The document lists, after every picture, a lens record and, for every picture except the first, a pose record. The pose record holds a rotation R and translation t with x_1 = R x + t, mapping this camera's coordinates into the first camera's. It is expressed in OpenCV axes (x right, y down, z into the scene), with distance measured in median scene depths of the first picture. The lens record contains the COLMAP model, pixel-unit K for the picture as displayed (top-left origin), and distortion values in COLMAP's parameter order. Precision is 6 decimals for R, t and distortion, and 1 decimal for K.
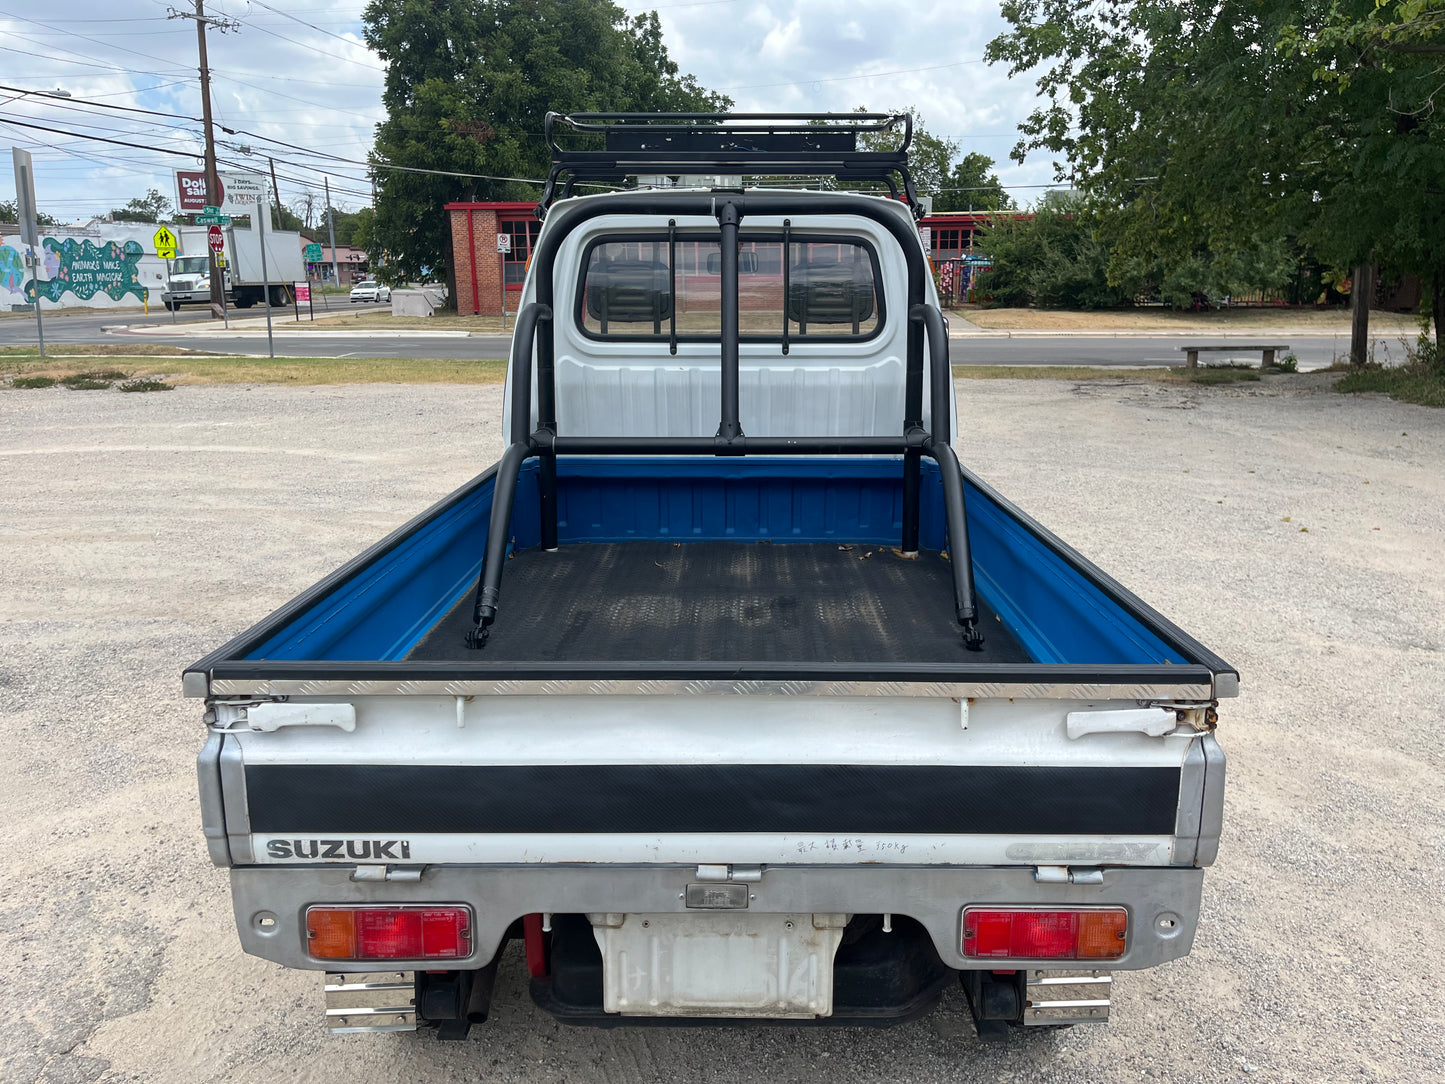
lens RADIAL K [[1097.6, 0, 737.6], [0, 1097.6, 549.2], [0, 0, 1]] dist [0.062270, -0.084947]
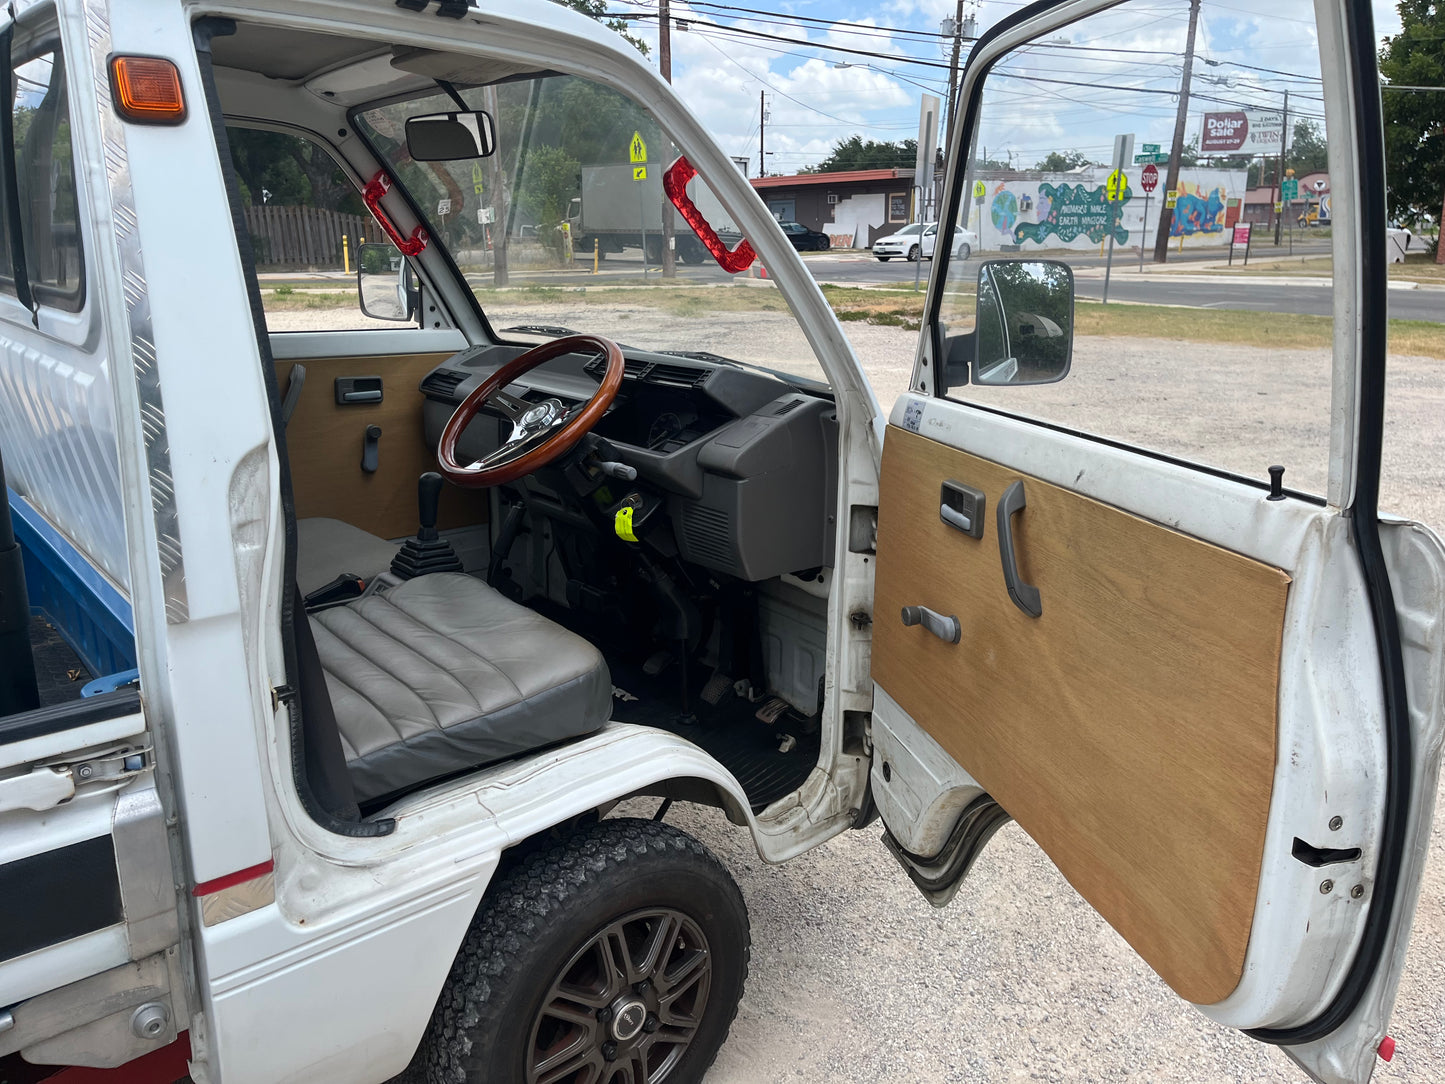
lens RADIAL K [[1097.6, 0, 708.9], [0, 1097.6, 541.8], [0, 0, 1]] dist [0.062270, -0.084947]
pose [[0.652285, 0.209739, -0.728378, 0.570860], [-0.179348, 0.976373, 0.120539, -0.196958], [0.736450, 0.052007, 0.674490, 0.901087]]
